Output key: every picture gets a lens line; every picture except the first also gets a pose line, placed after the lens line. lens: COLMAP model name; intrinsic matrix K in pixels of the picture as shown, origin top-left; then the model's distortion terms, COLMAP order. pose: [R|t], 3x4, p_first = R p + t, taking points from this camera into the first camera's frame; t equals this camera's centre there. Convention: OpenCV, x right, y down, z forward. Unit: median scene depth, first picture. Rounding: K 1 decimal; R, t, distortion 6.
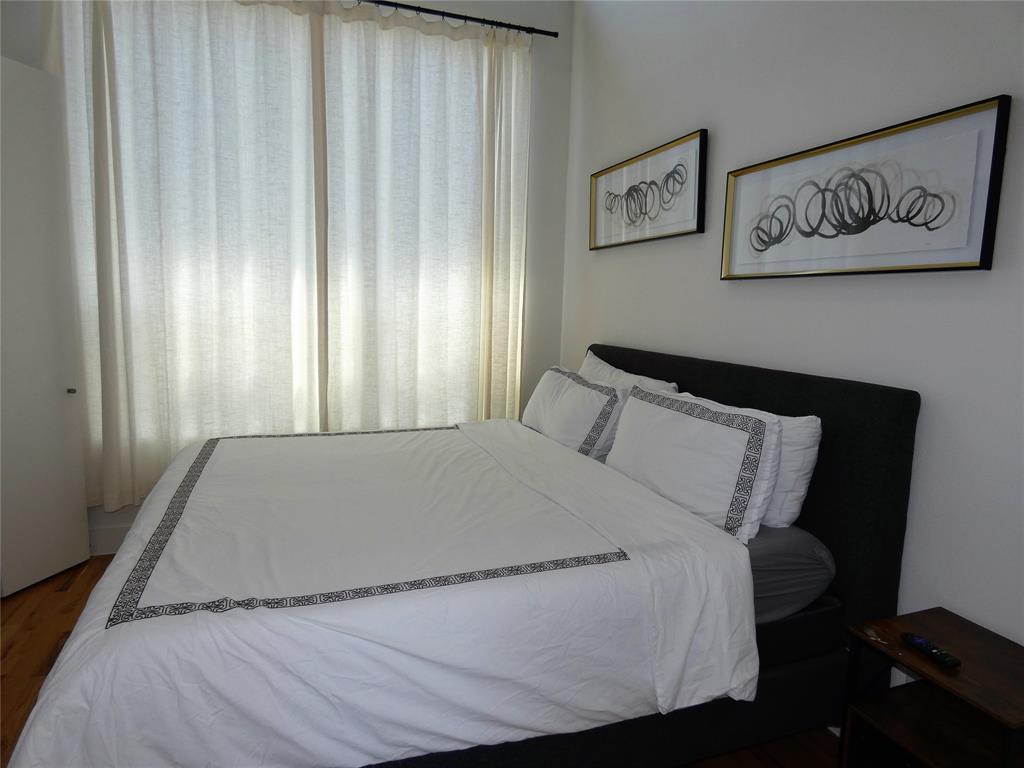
lens RADIAL K [[615.5, 0, 513.4], [0, 615.5, 383.8], [0, 0, 1]] dist [-0.002083, -0.005579]
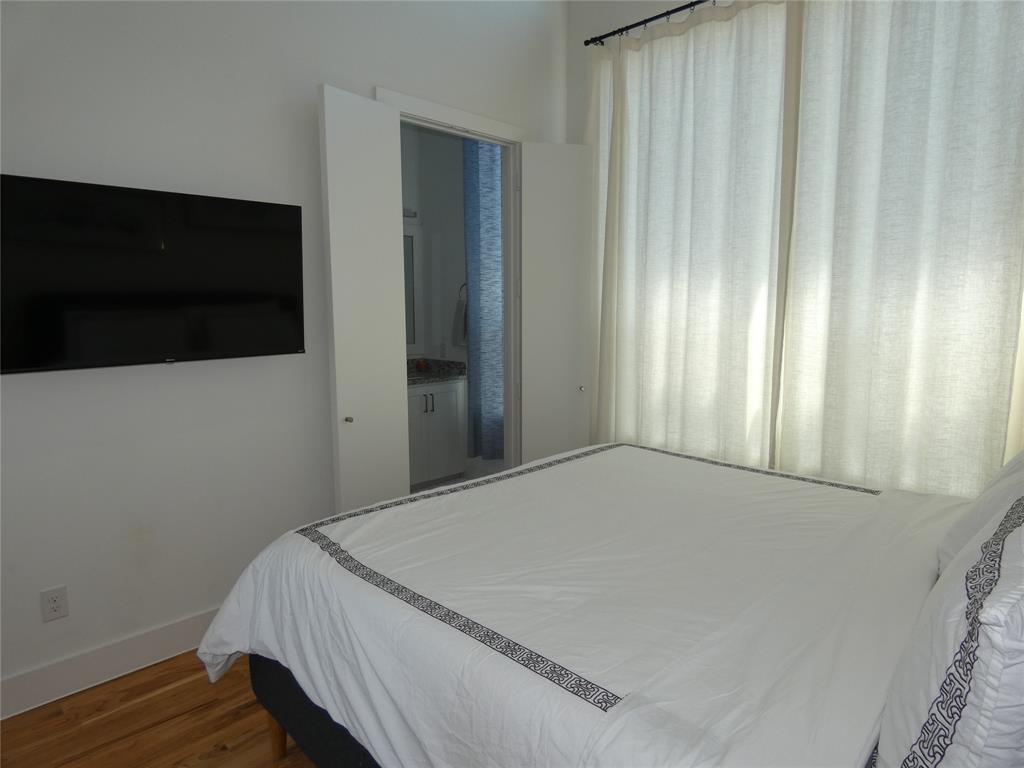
lens RADIAL K [[615.5, 0, 512.4], [0, 615.5, 382.7], [0, 0, 1]] dist [-0.002083, -0.005579]
pose [[0.421424, 0.087075, -0.902674, 0.347238], [-0.107820, 0.993130, 0.045464, -0.040692], [0.900432, 0.078167, 0.427917, 0.294628]]
